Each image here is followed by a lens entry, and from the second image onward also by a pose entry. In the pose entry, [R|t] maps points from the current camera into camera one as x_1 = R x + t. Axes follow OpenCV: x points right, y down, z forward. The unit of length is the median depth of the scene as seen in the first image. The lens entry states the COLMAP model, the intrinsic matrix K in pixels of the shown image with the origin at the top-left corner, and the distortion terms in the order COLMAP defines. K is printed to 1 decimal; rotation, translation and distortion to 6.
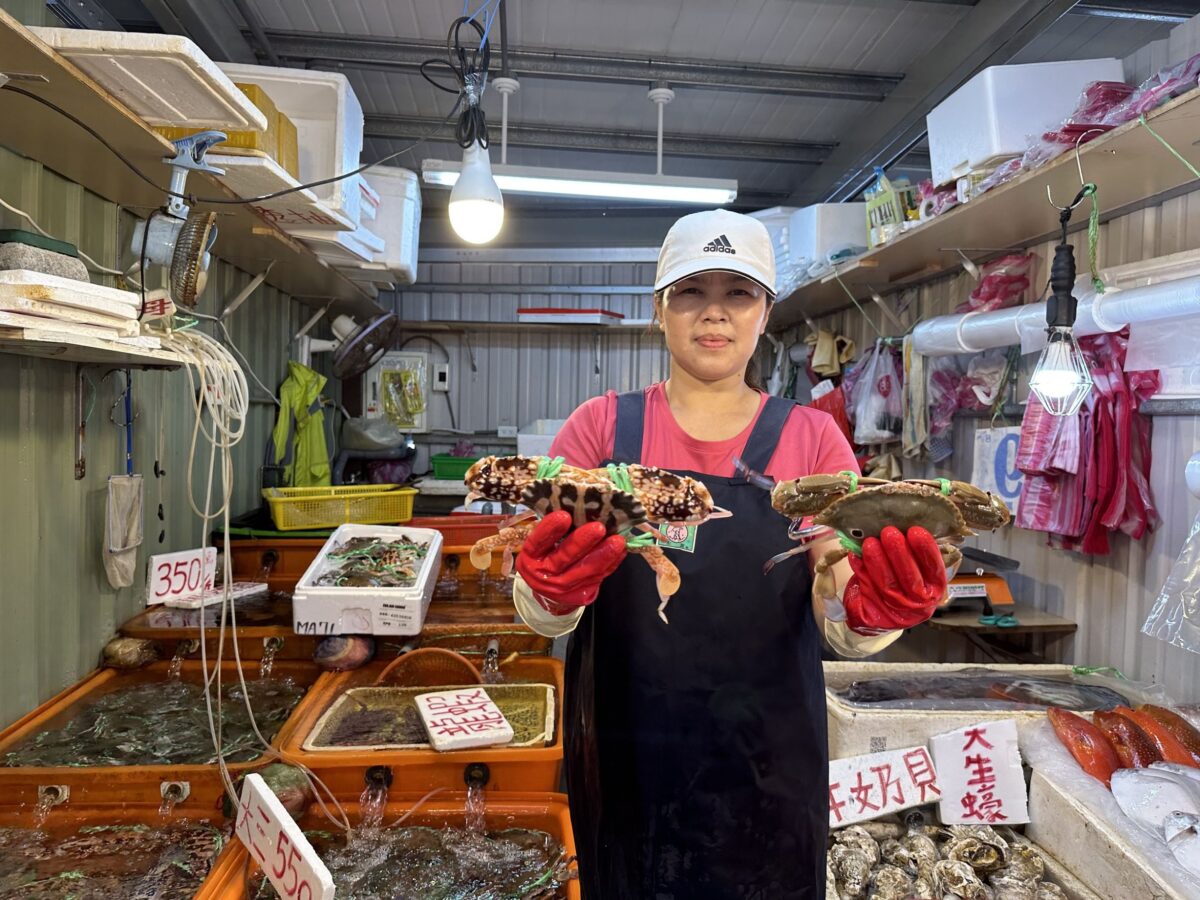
lens RADIAL K [[826.1, 0, 600.0], [0, 826.1, 450.0], [0, 0, 1]] dist [-0.003979, -0.000240]
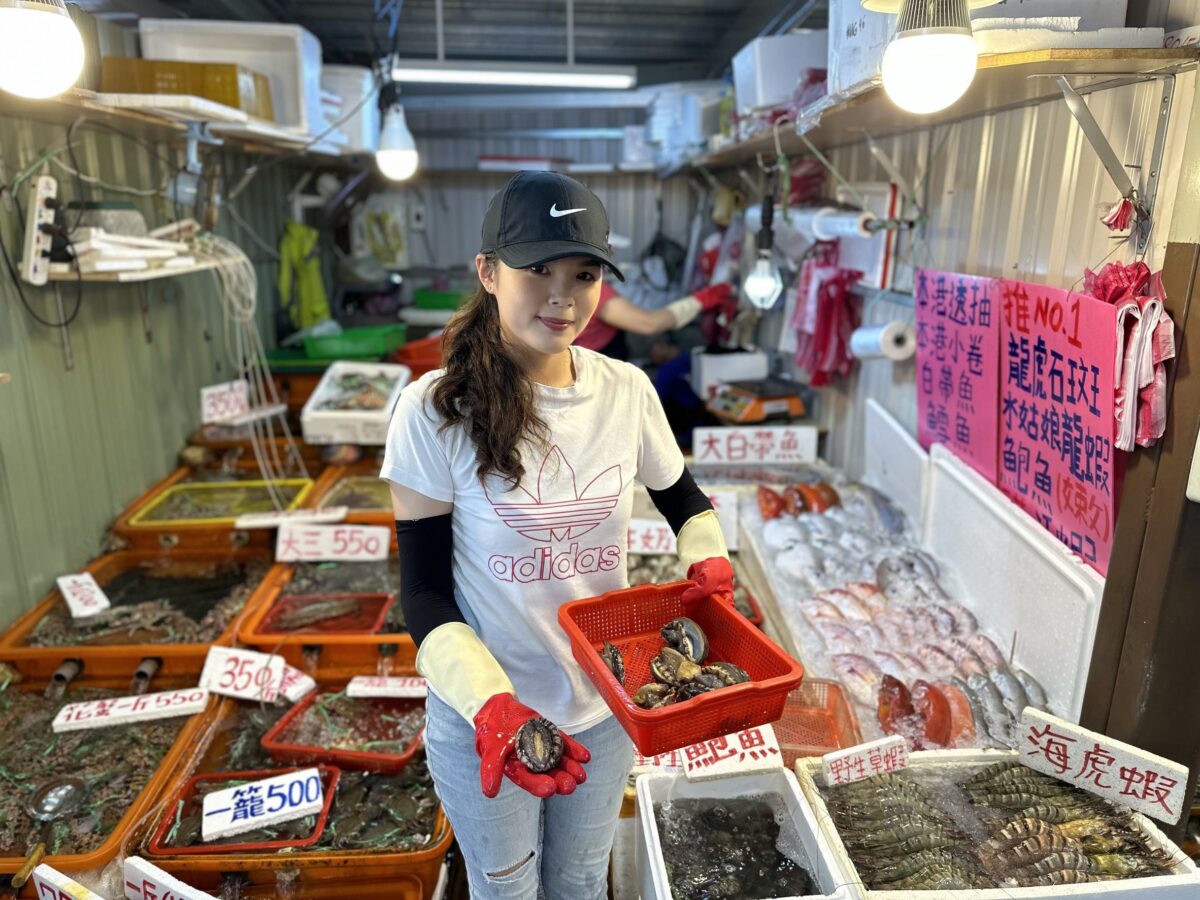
lens RADIAL K [[854.1, 0, 600.0], [0, 854.1, 450.0], [0, 0, 1]] dist [-0.000713, -0.000575]
pose [[0.999164, -0.013162, -0.038708, 0.176426], [0.022376, 0.968427, 0.248293, -0.109649], [0.034218, -0.248951, 0.967911, -0.383610]]
